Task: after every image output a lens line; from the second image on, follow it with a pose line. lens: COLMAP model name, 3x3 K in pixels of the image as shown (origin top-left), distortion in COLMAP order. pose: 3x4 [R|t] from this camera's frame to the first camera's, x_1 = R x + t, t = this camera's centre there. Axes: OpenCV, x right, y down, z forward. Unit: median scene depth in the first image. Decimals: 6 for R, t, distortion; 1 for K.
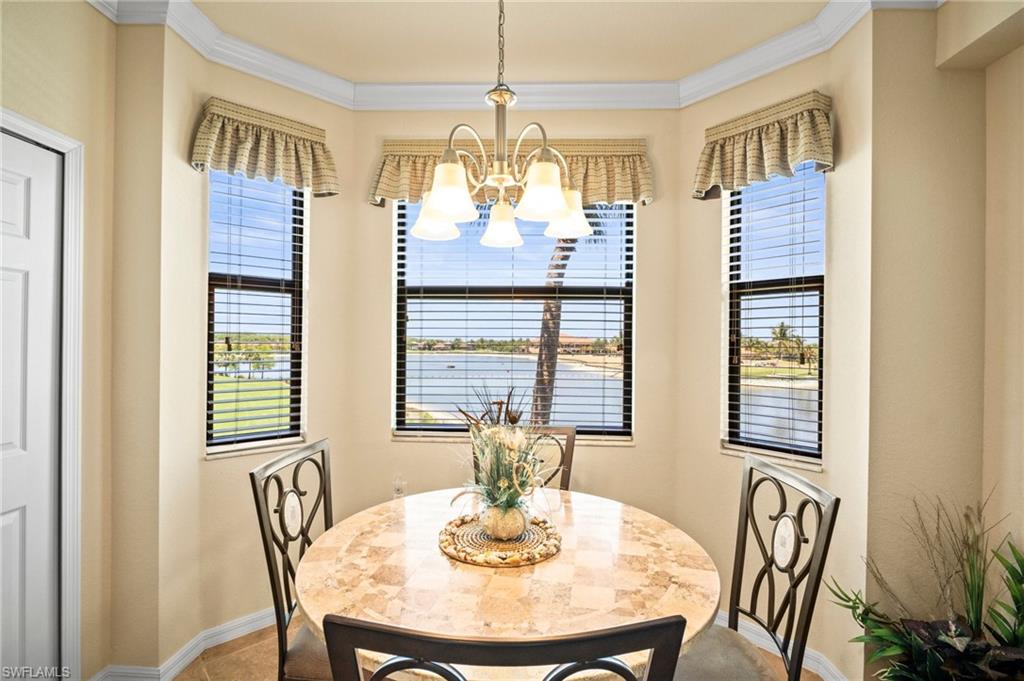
lens RADIAL K [[468.0, 0, 508.9], [0, 468.0, 342.2], [0, 0, 1]] dist [-0.000147, -0.006437]
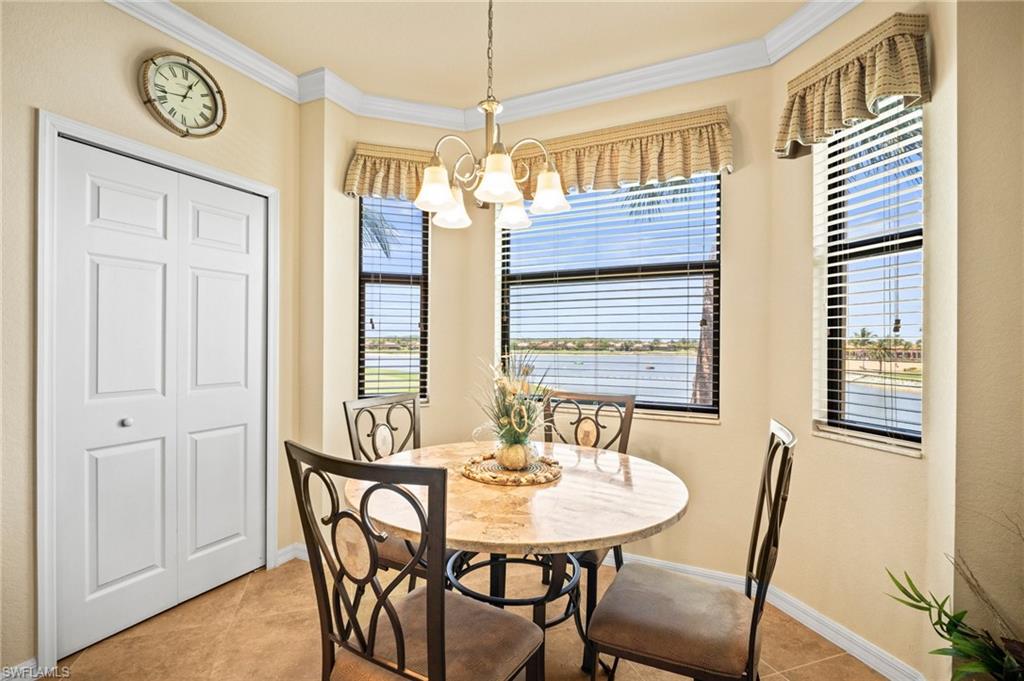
lens RADIAL K [[466.1, 0, 509.9], [0, 466.1, 339.9], [0, 0, 1]] dist [0.001988, -0.007332]
pose [[0.914996, -0.006776, -0.403407, 0.295717], [0.004324, 0.999966, -0.006990, 0.060226], [0.403440, 0.004651, 0.914994, -0.063457]]
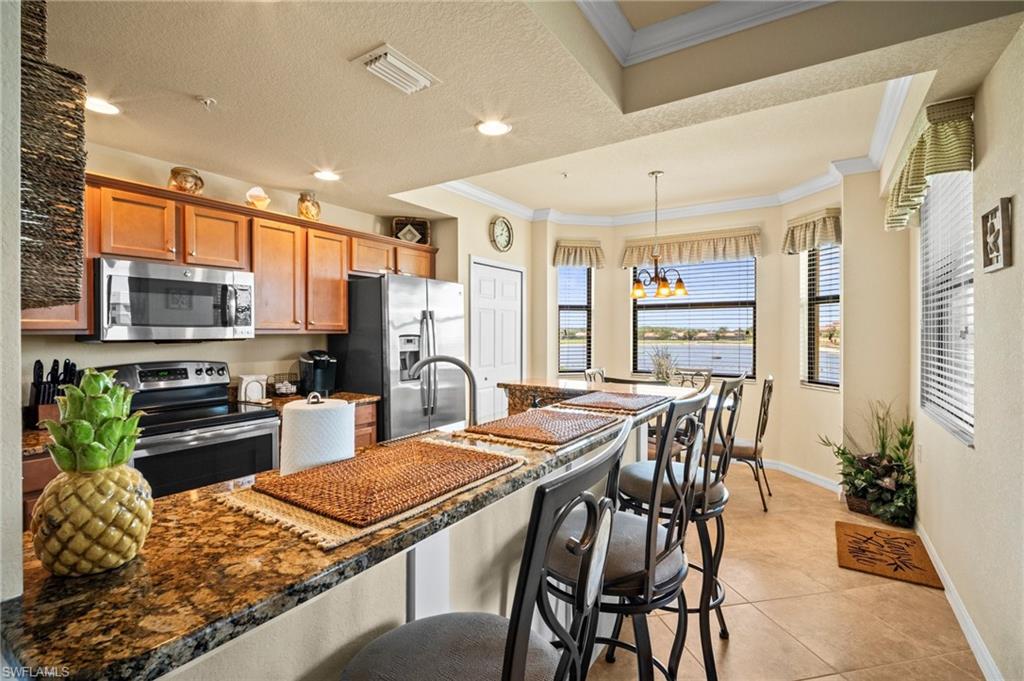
lens RADIAL K [[471.5, 0, 508.6], [0, 471.5, 337.8], [0, 0, 1]] dist [0.000188, -0.007574]
pose [[0.859324, -0.004629, -0.511410, 0.439332], [0.010718, 0.999902, 0.008959, 0.005050], [0.511319, -0.013180, 0.859290, -1.340714]]
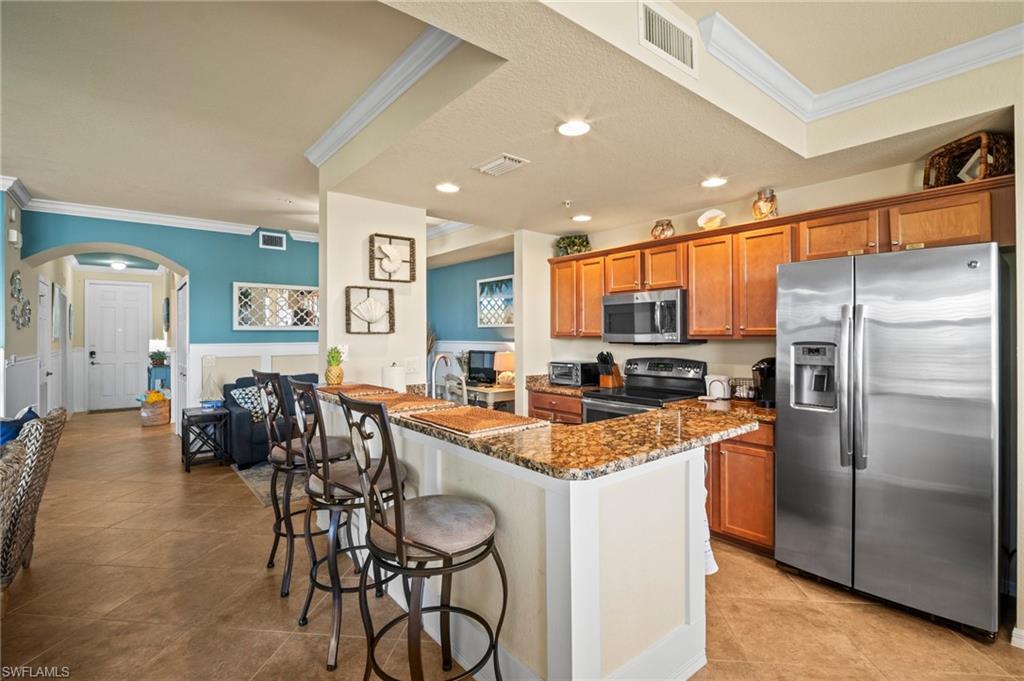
lens RADIAL K [[471.5, 0, 508.6], [0, 471.5, 337.8], [0, 0, 1]] dist [0.000188, -0.007574]
pose [[-0.755111, -0.002467, -0.655592, 0.651809], [-0.001262, 0.999997, -0.002309, -0.001082], [0.655596, -0.000916, -0.755111, 0.291491]]
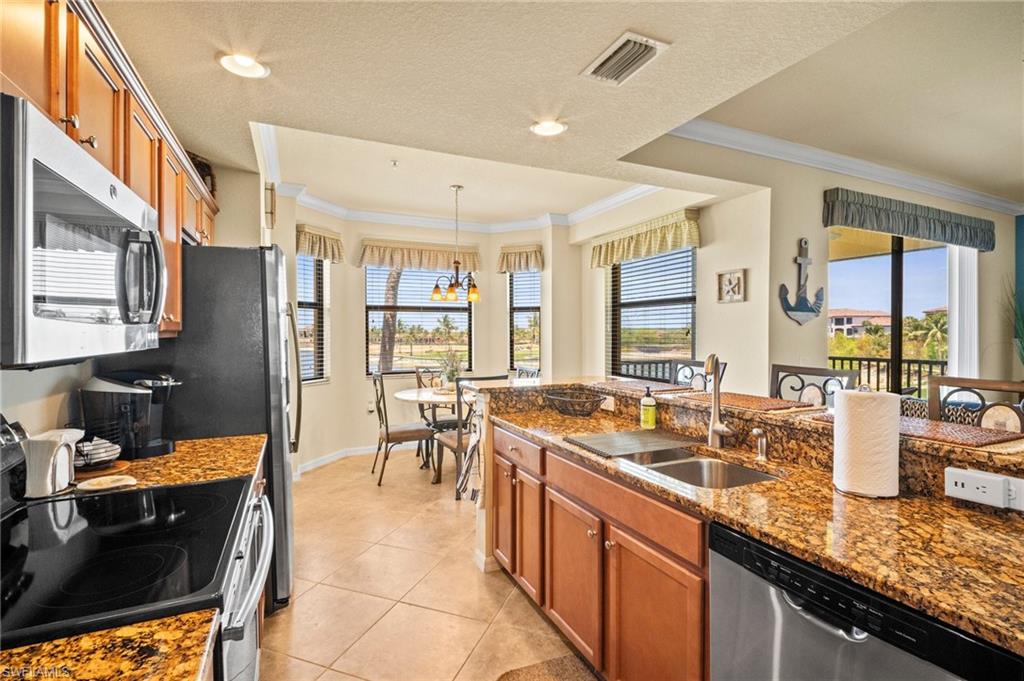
lens RADIAL K [[468.6, 0, 510.1], [0, 468.6, 339.9], [0, 0, 1]] dist [0.000991, -0.007280]
pose [[0.889755, -0.020668, 0.455970, -0.730860], [0.011114, 0.999659, 0.023625, -0.010728], [-0.456303, -0.015953, 0.889681, -1.340206]]
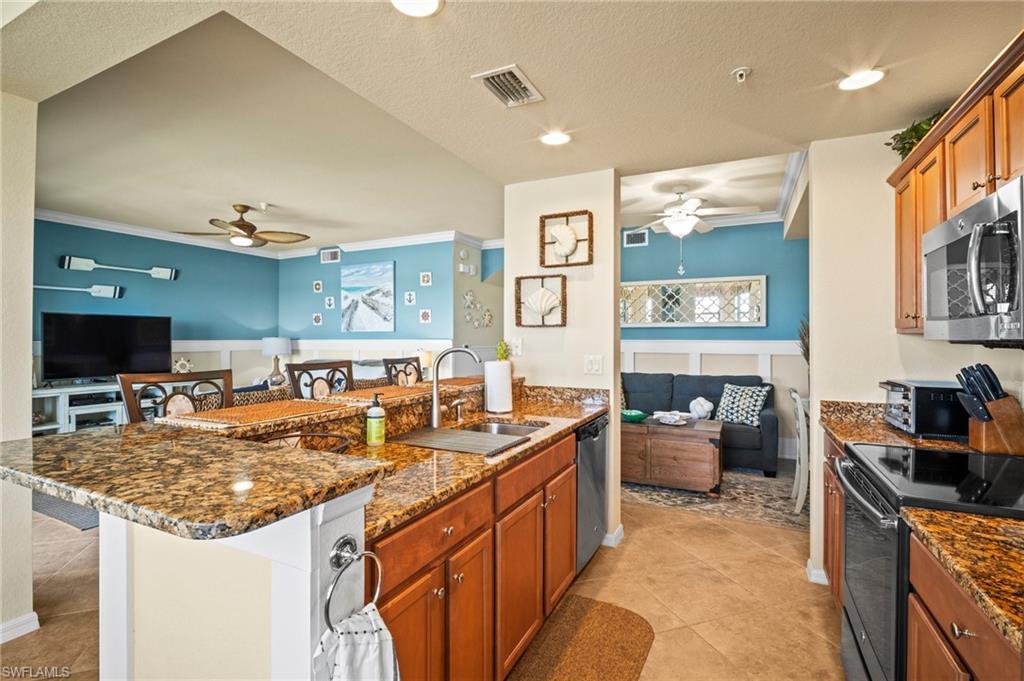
lens RADIAL K [[471.5, 0, 508.6], [0, 471.5, 337.8], [0, 0, 1]] dist [0.000188, -0.007574]
pose [[-0.913369, -0.011014, 0.406983, -0.552546], [-0.010814, 0.999938, 0.002792, 0.013616], [-0.406988, -0.001851, -0.913432, 0.152862]]
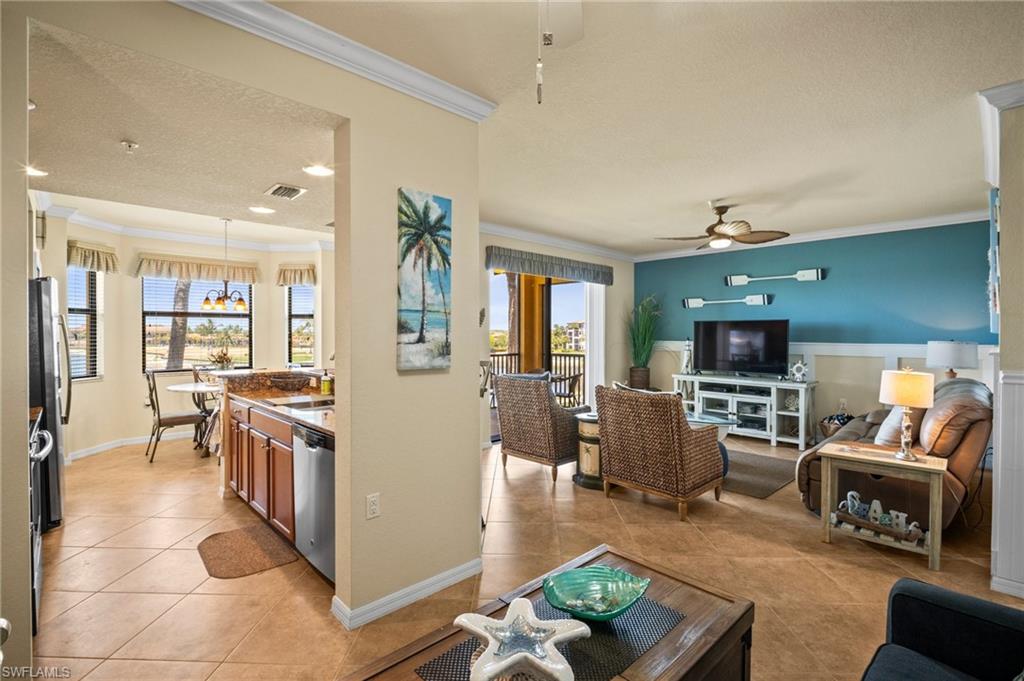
lens RADIAL K [[471.5, 0, 508.6], [0, 471.5, 337.8], [0, 0, 1]] dist [0.000188, -0.007574]
pose [[0.694847, -0.015829, 0.718984, -0.777230], [0.003624, 0.999822, 0.018509, -0.028613], [-0.719149, -0.010256, 0.694780, -2.284375]]
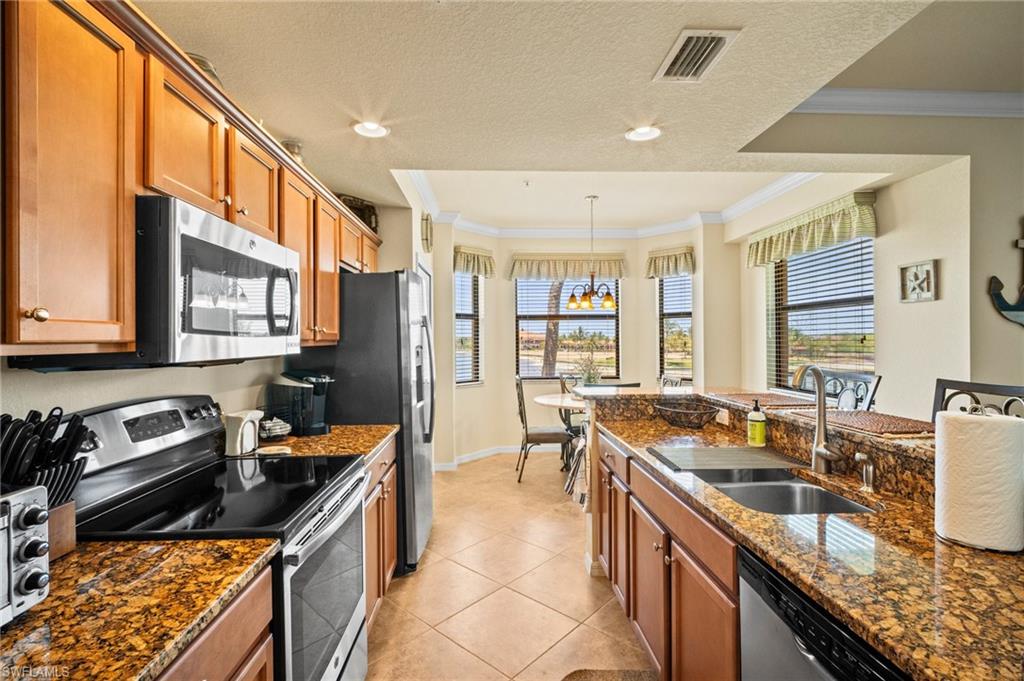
lens RADIAL K [[468.0, 0, 508.9], [0, 468.0, 342.2], [0, 0, 1]] dist [-0.000147, -0.006437]
pose [[0.995950, -0.017896, 0.088112, -0.559110], [0.017237, 0.999817, 0.008242, -0.011040], [-0.088243, -0.006690, 0.996076, -1.448630]]
